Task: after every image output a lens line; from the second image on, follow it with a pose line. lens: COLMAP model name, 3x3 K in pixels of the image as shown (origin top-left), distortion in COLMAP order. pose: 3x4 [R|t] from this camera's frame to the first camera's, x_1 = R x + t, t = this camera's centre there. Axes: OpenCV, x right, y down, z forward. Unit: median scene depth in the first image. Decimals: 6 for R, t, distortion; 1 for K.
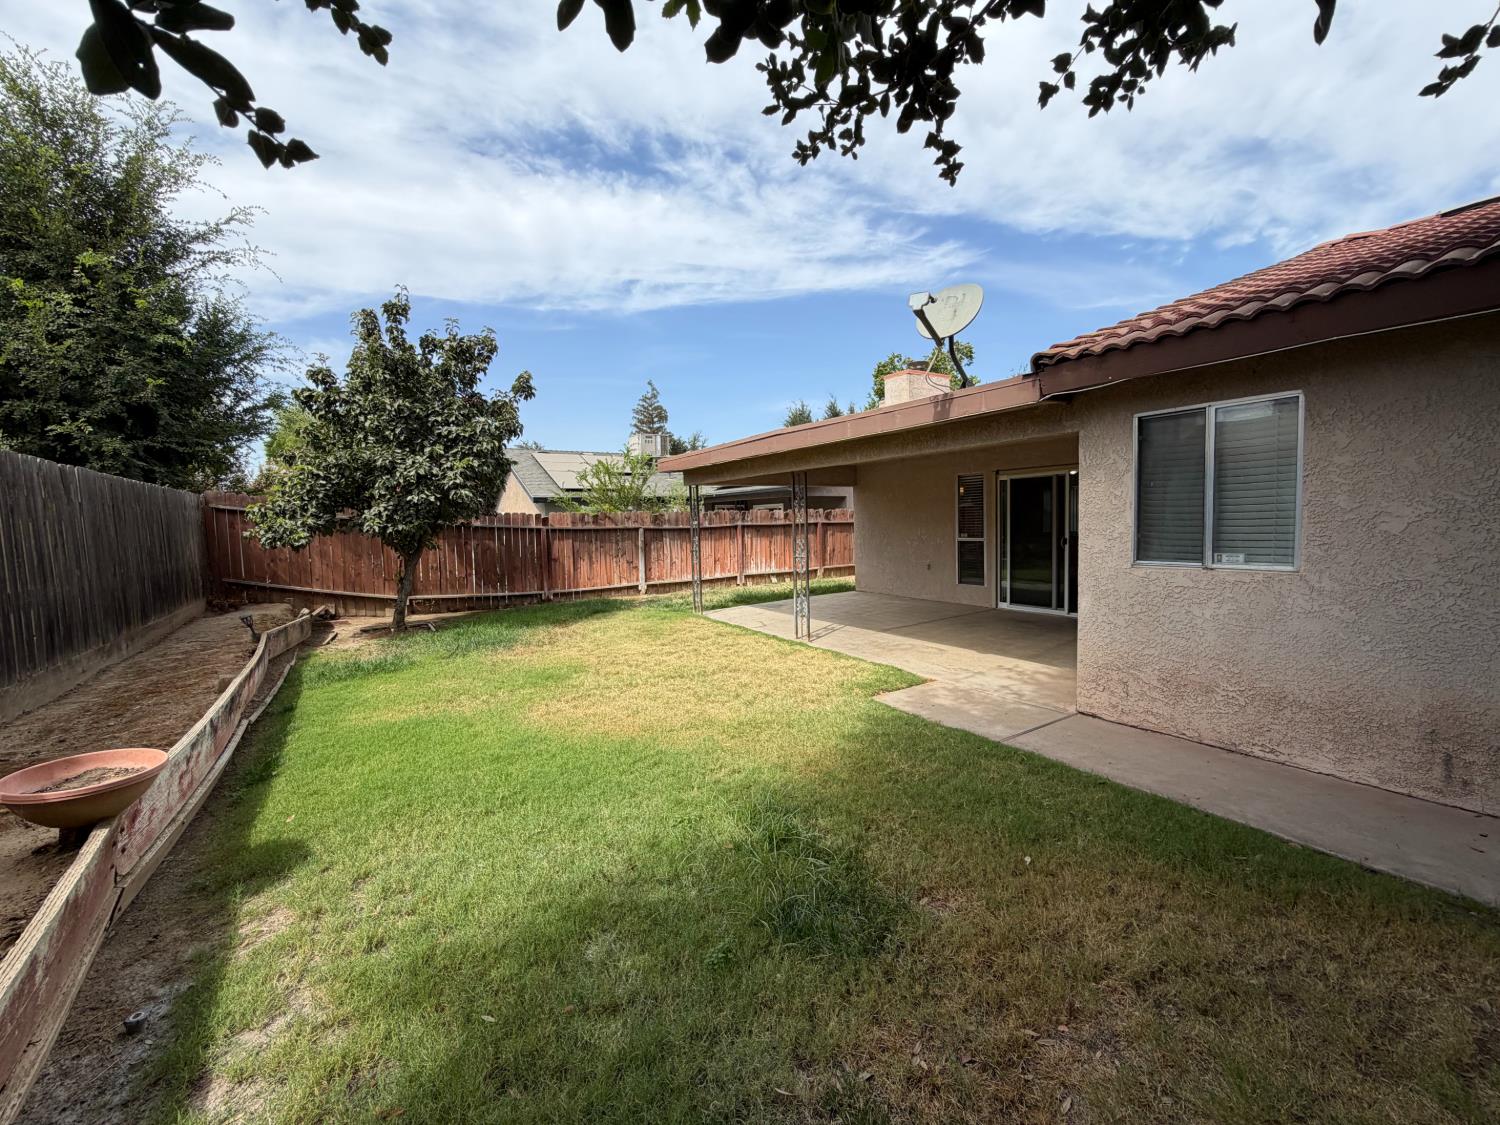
lens RADIAL K [[594.2, 0, 749.5], [0, 594.2, 563.5], [0, 0, 1]] dist [-0.002137, 0.000916]
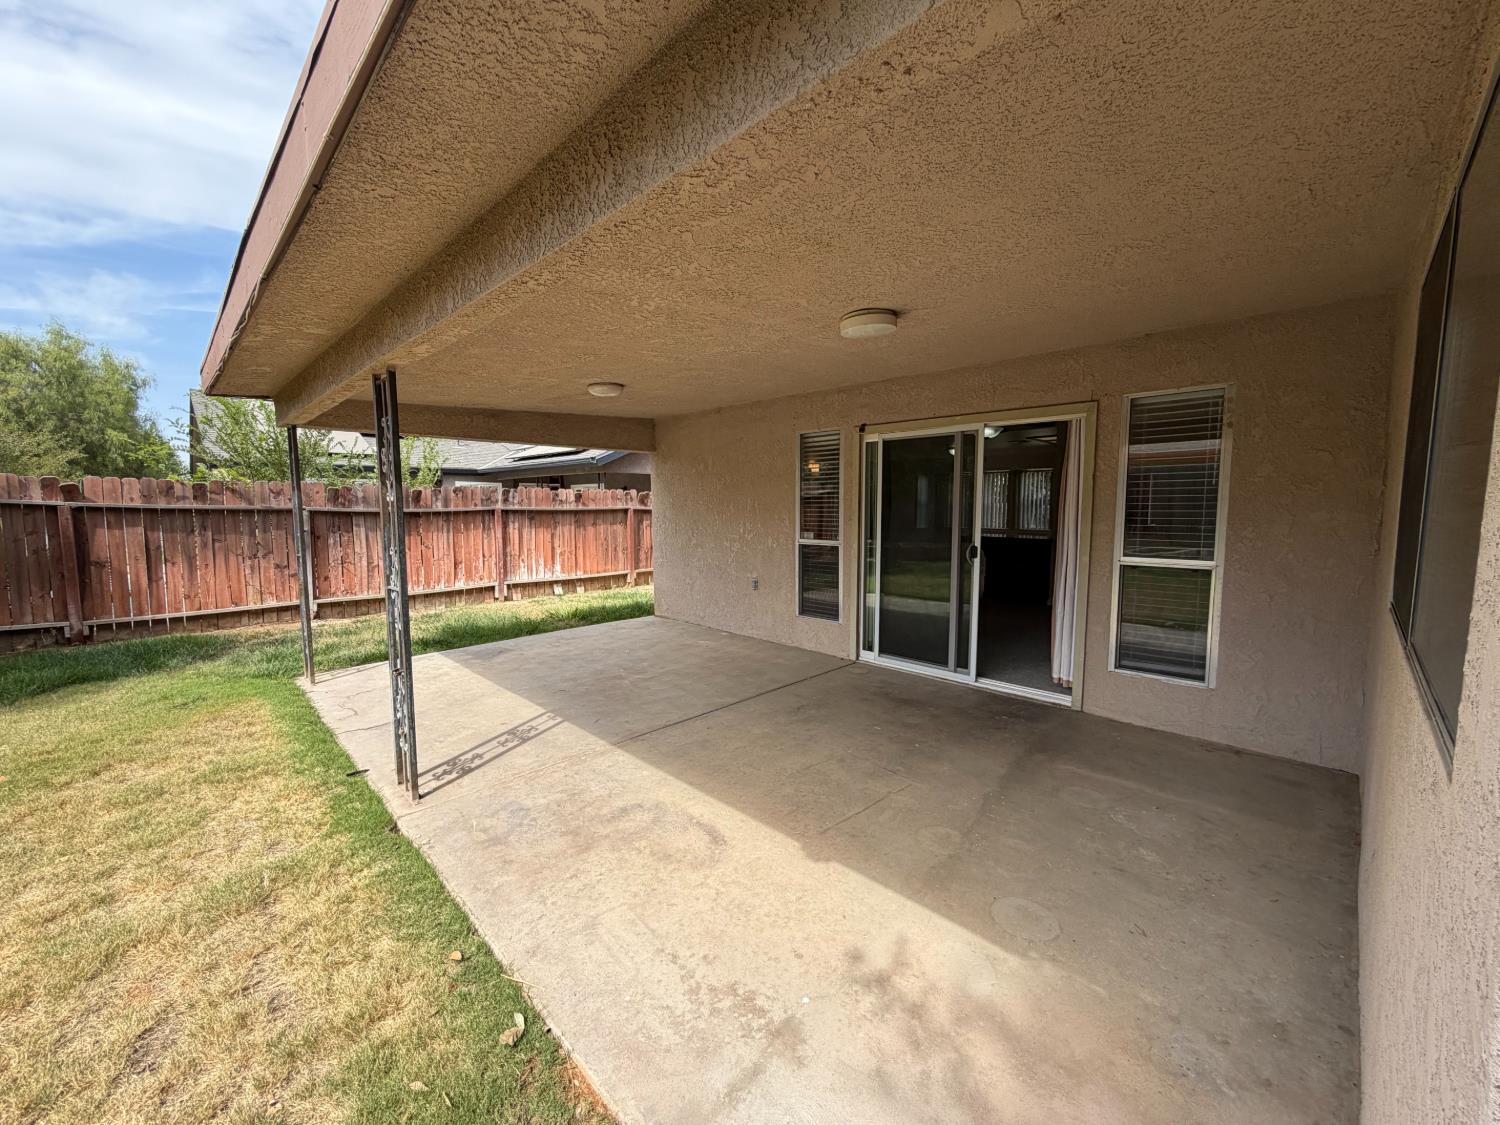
lens RADIAL K [[594.2, 0, 749.6], [0, 594.2, 560.8], [0, 0, 1]] dist [-0.002137, 0.000916]
pose [[0.979162, 0.008653, 0.202894, 0.140690], [-0.012053, 0.999807, 0.015528, -0.023556], [-0.202720, -0.017650, 0.979078, 0.329501]]
